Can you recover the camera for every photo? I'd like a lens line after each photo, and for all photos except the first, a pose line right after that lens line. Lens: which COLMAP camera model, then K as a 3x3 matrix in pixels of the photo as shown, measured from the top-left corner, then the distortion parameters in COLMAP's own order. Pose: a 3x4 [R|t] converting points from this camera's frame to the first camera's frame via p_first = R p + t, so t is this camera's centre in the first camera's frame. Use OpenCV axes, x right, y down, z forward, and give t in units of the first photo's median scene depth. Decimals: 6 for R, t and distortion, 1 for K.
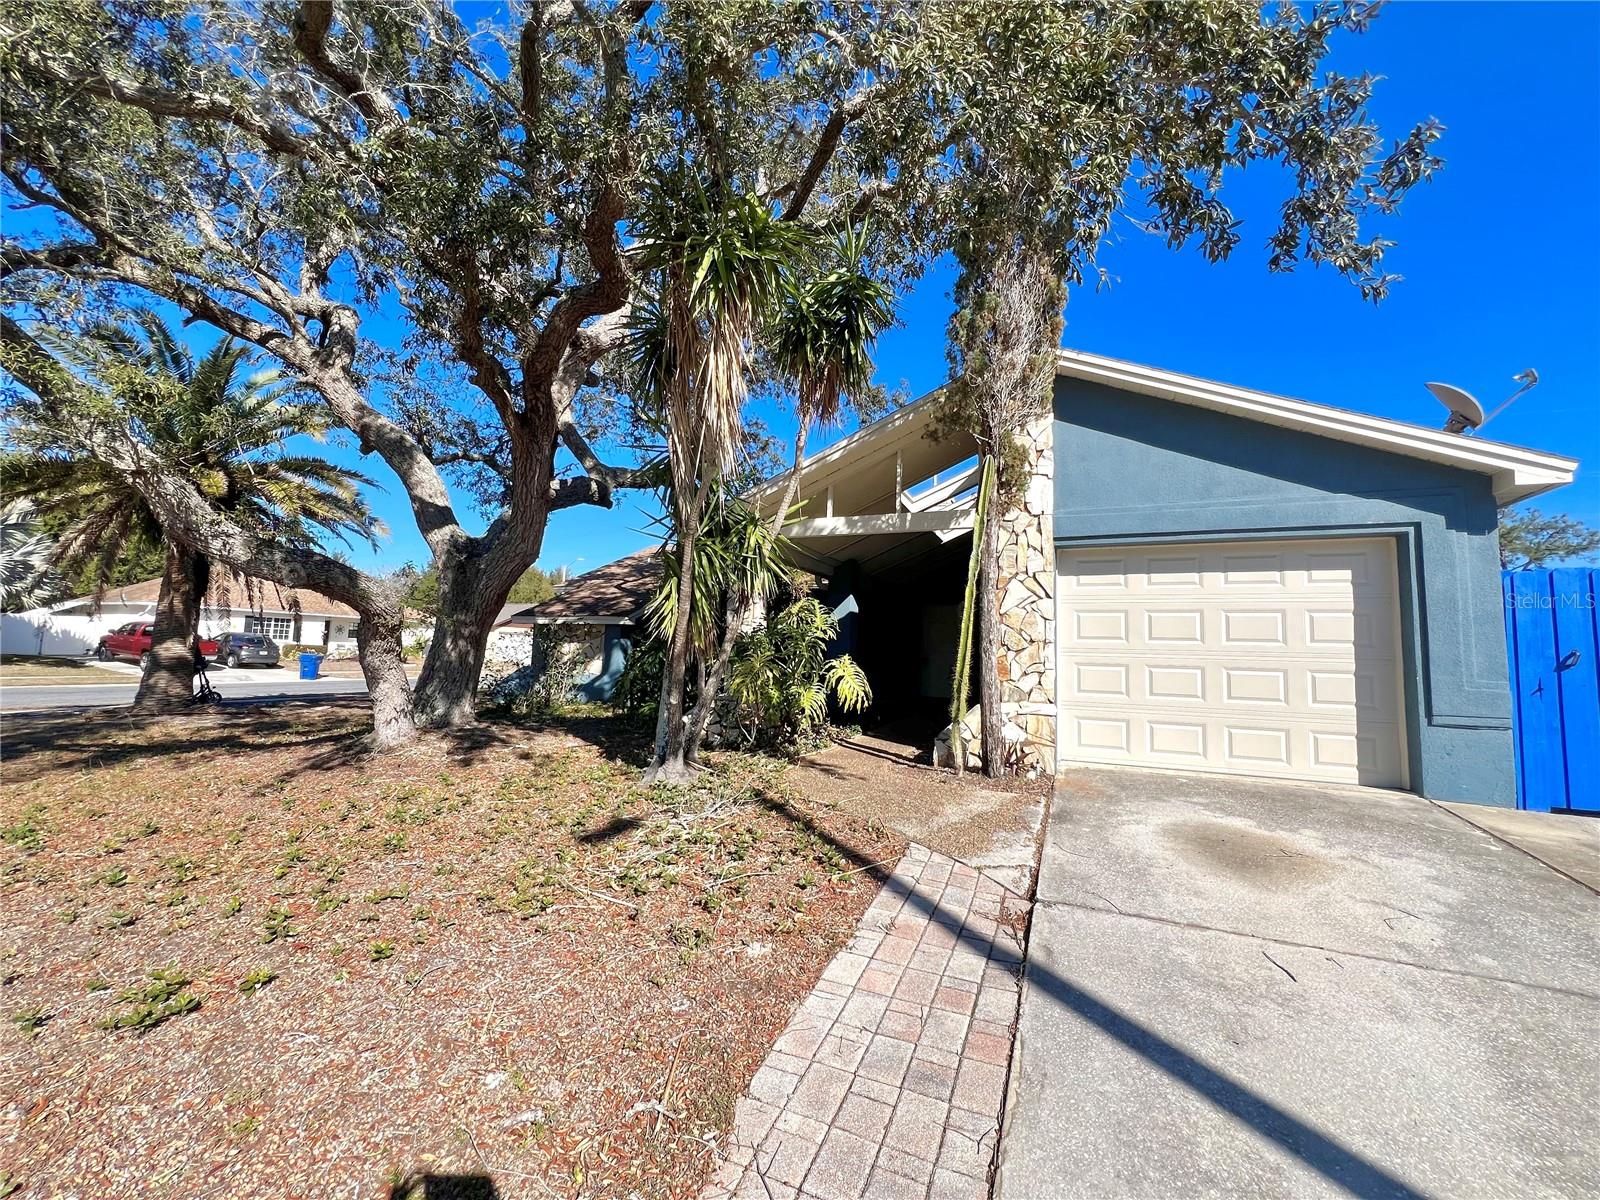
lens RADIAL K [[639.7, 0, 797.5], [0, 639.7, 600.5], [0, 0, 1]] dist [-0.002885, -0.000111]
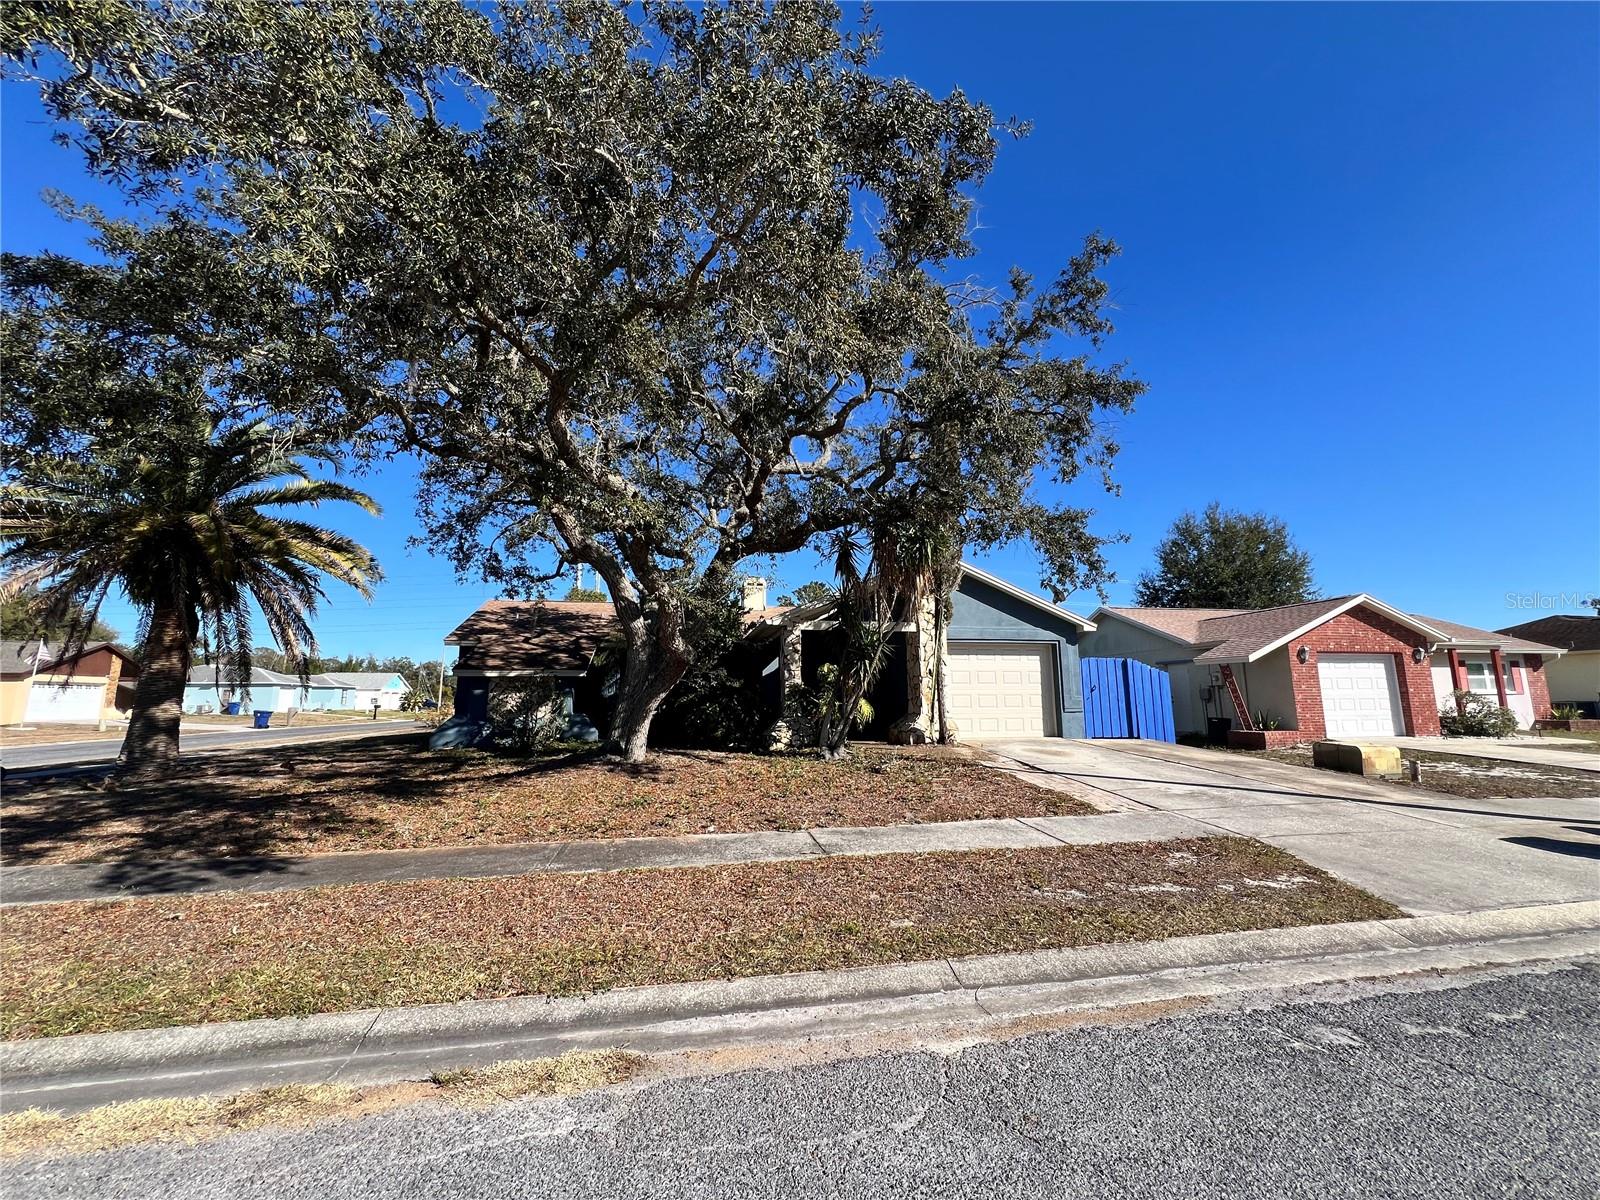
lens RADIAL K [[639.7, 0, 801.1], [0, 639.7, 597.5], [0, 0, 1]] dist [-0.002885, -0.000111]
pose [[0.822603, 0.057207, 0.565731, -1.274251], [-0.018223, 0.997067, -0.074326, -0.064661], [-0.568324, 0.050831, 0.821233, -0.553240]]
